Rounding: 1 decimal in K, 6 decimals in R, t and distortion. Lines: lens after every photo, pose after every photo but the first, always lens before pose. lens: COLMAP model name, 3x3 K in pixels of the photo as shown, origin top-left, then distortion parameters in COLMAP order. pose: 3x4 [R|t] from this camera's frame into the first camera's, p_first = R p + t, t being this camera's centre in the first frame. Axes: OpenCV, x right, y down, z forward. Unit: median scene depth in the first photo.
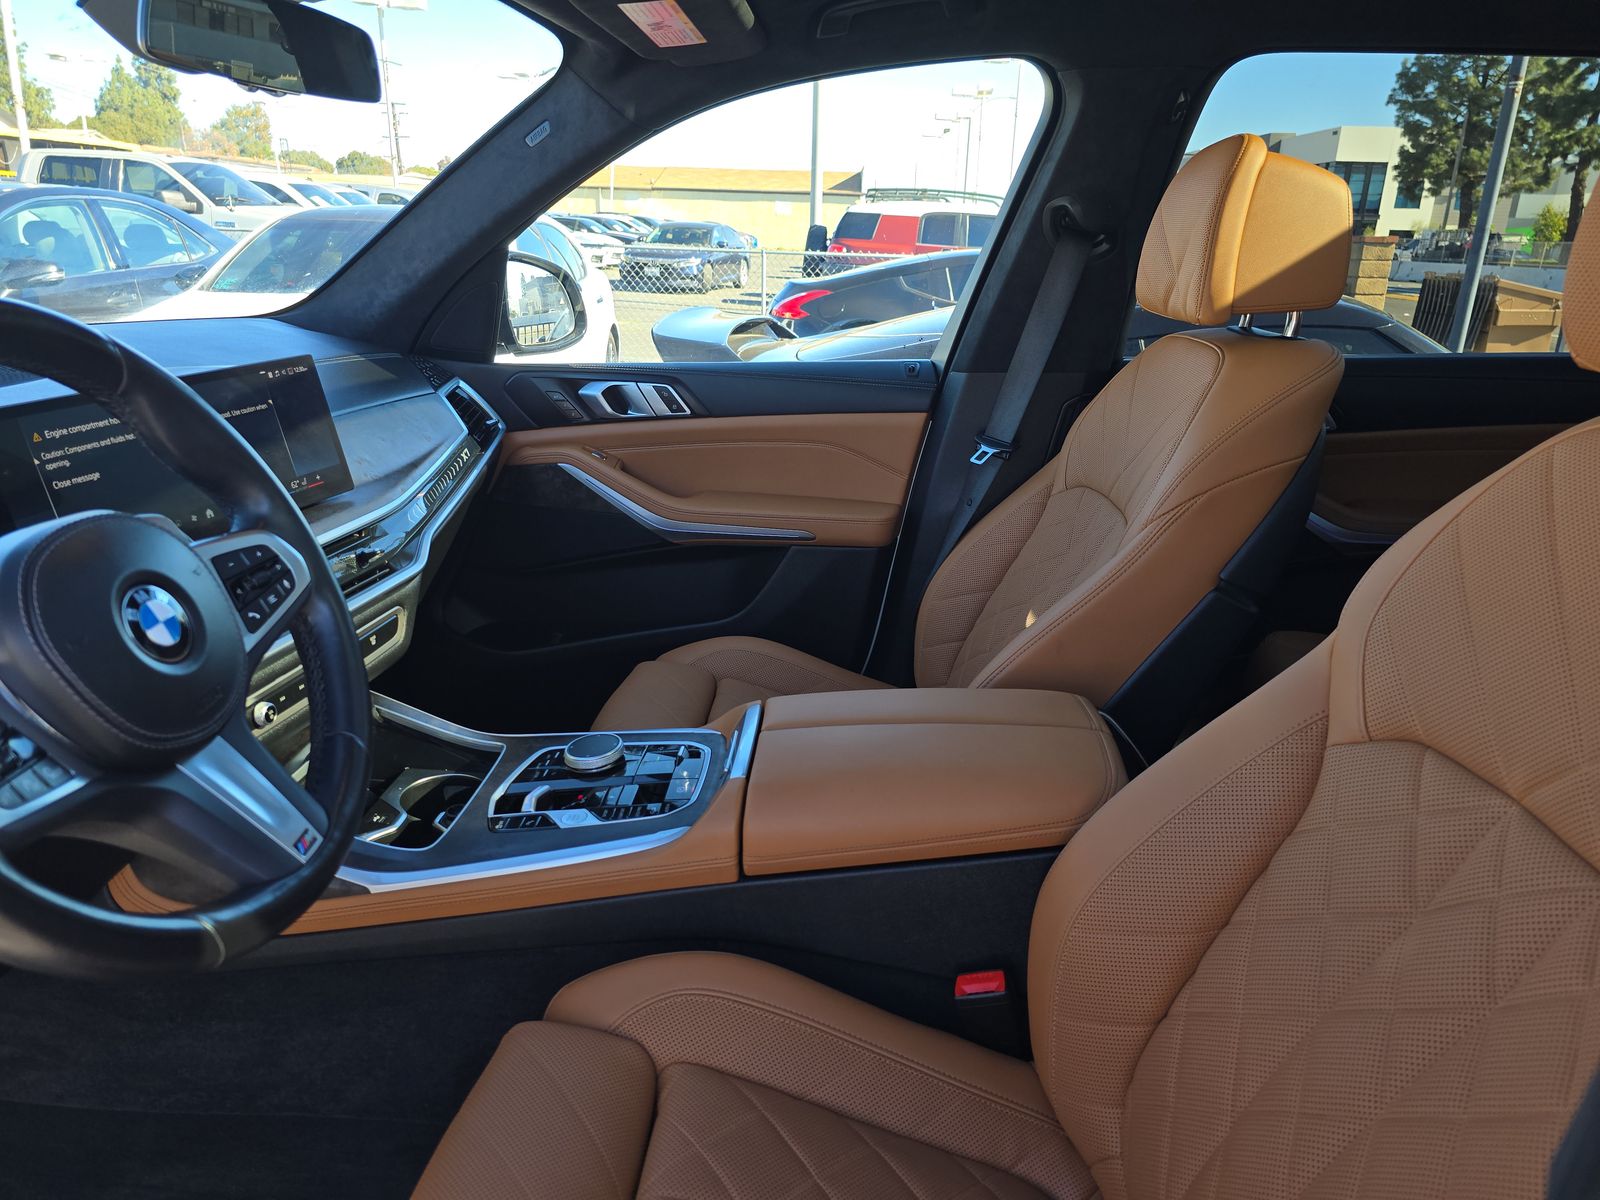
lens RADIAL K [[1073.8, 0, 800.0], [0, 1073.8, 600.0], [0, 0, 1]] dist [0.049483, -0.046772]
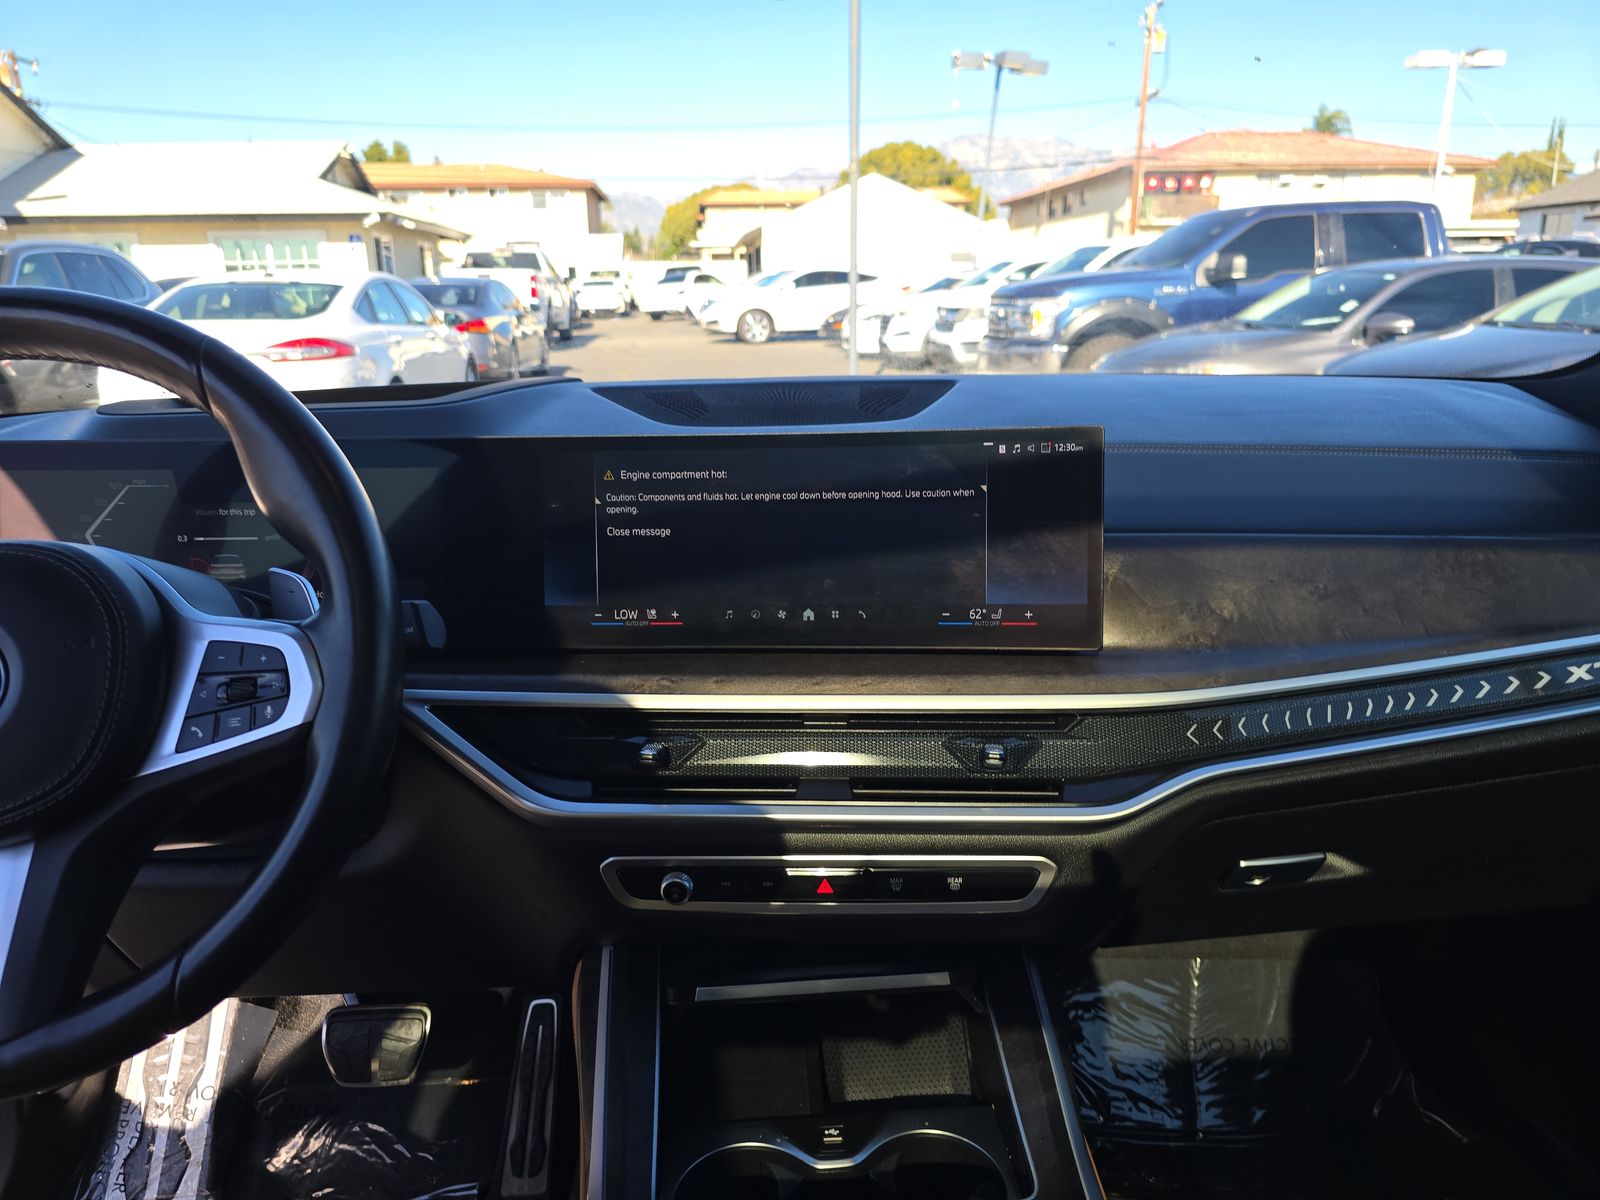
lens RADIAL K [[1073.8, 0, 800.0], [0, 1073.8, 600.0], [0, 0, 1]] dist [0.049483, -0.046772]
pose [[0.123703, 0.243796, -0.961905, 0.094001], [-0.300005, 0.933177, 0.197934, -0.137472], [0.945883, 0.264092, 0.188577, 0.503002]]
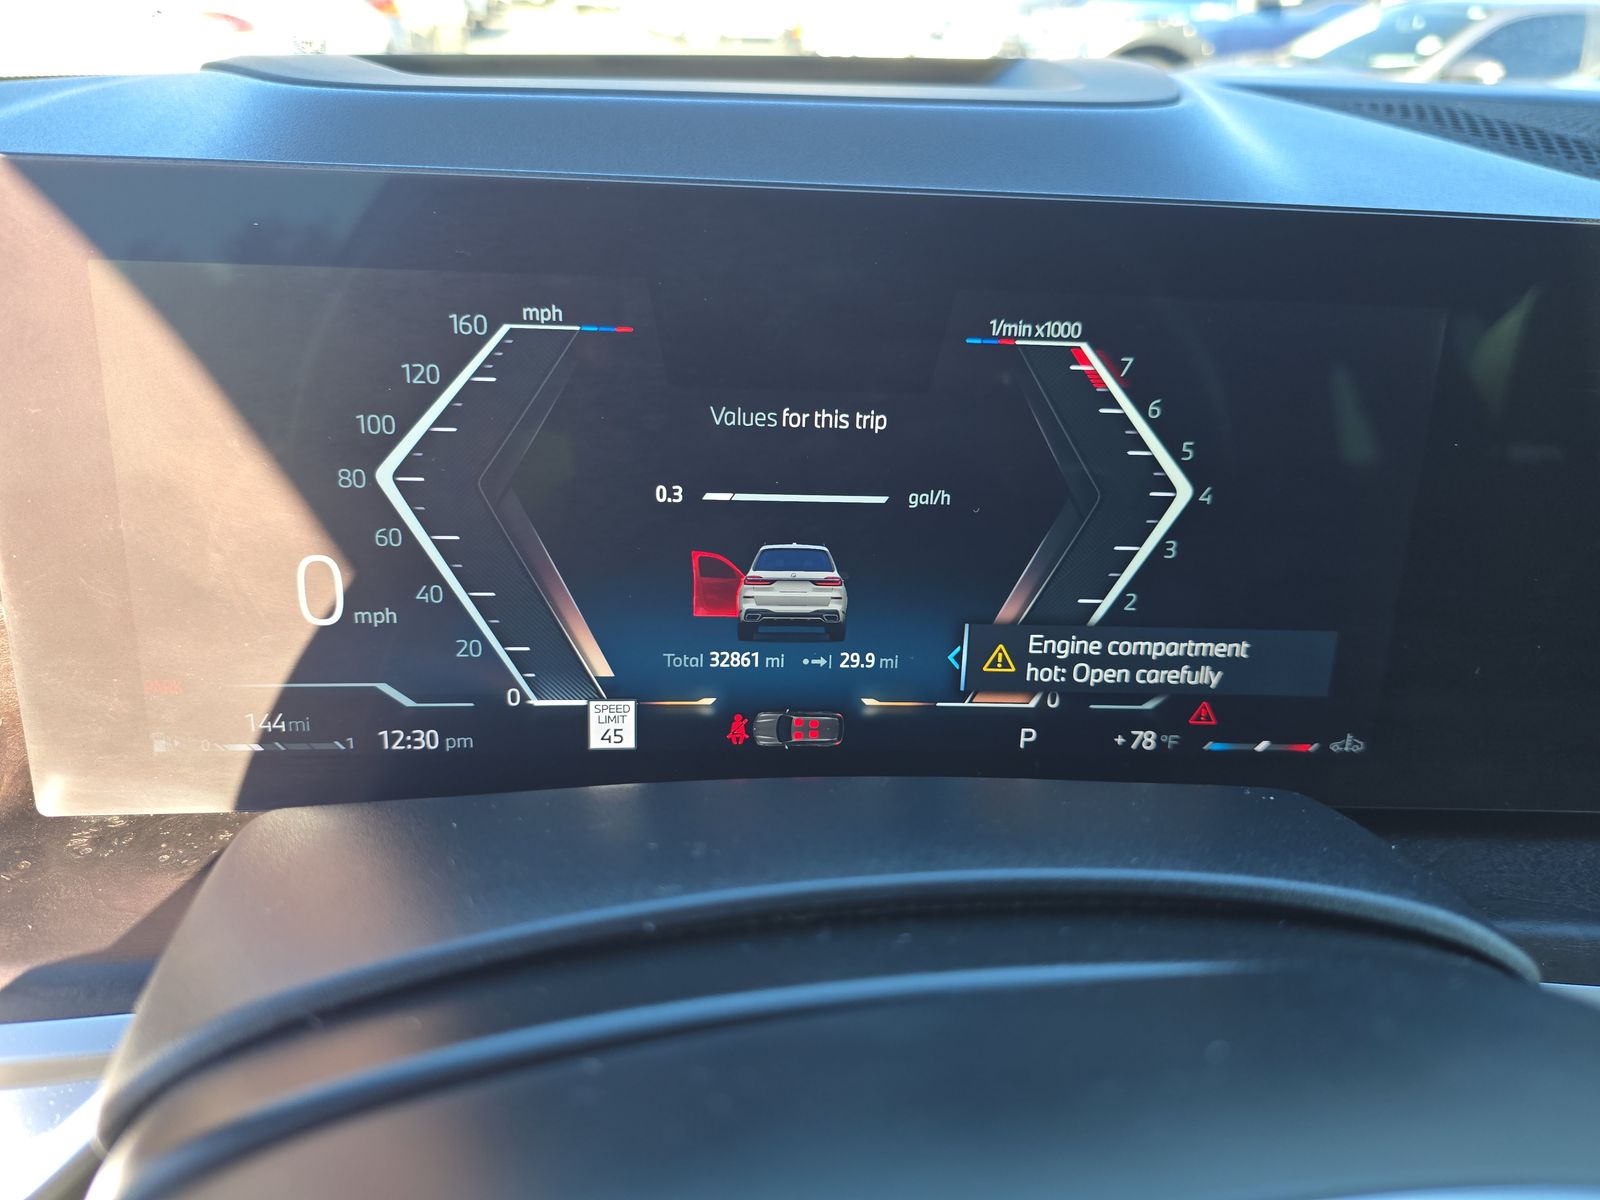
lens RADIAL K [[1097.9, 0, 800.0], [0, 1097.9, 600.0], [0, 0, 1]] dist [0.005055, -0.007580]
pose [[0.184742, 0.455090, -0.871070, -0.228431], [-0.349424, 0.858829, 0.374586, -0.047628], [0.918571, 0.235171, 0.317681, 0.314558]]
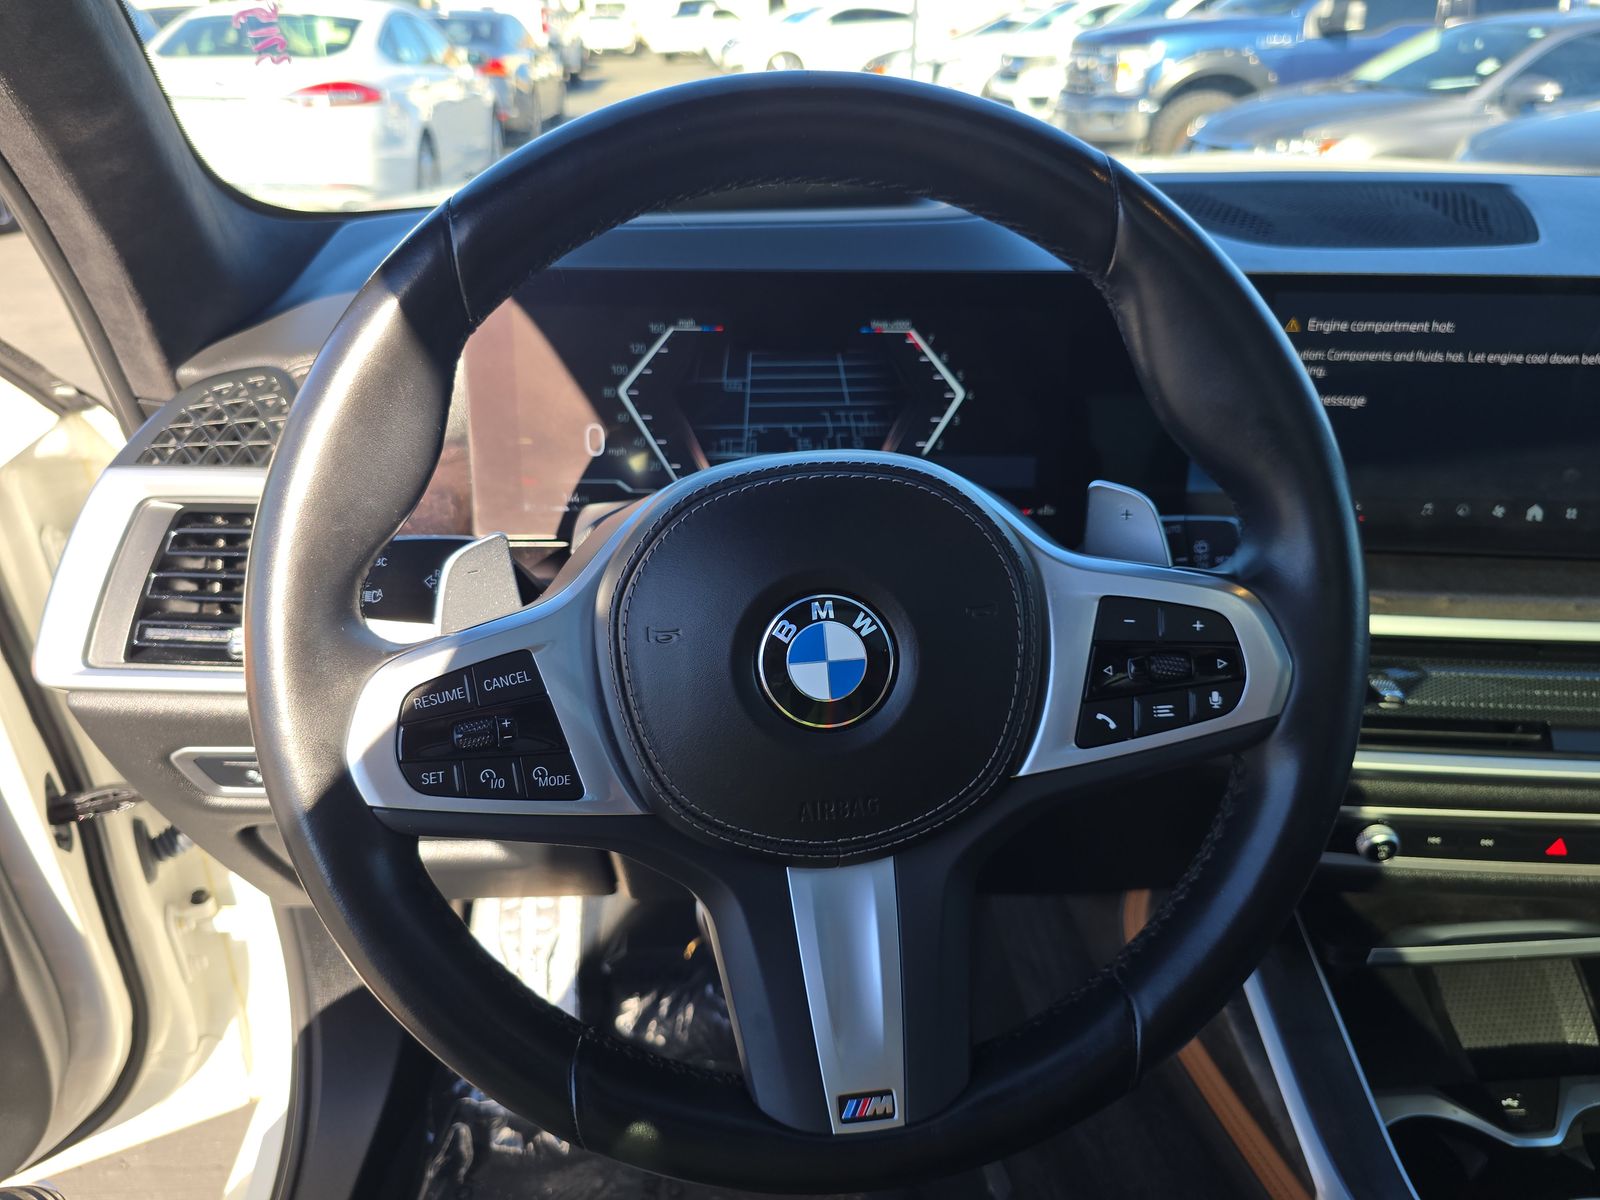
lens RADIAL K [[1097.9, 0, 800.0], [0, 1097.9, 600.0], [0, 0, 1]] dist [0.005055, -0.007580]
pose [[0.118866, 0.432169, -0.893924, -0.023478], [-0.317686, 0.869534, 0.378135, -0.081019], [0.940716, 0.239039, 0.240652, 0.291492]]
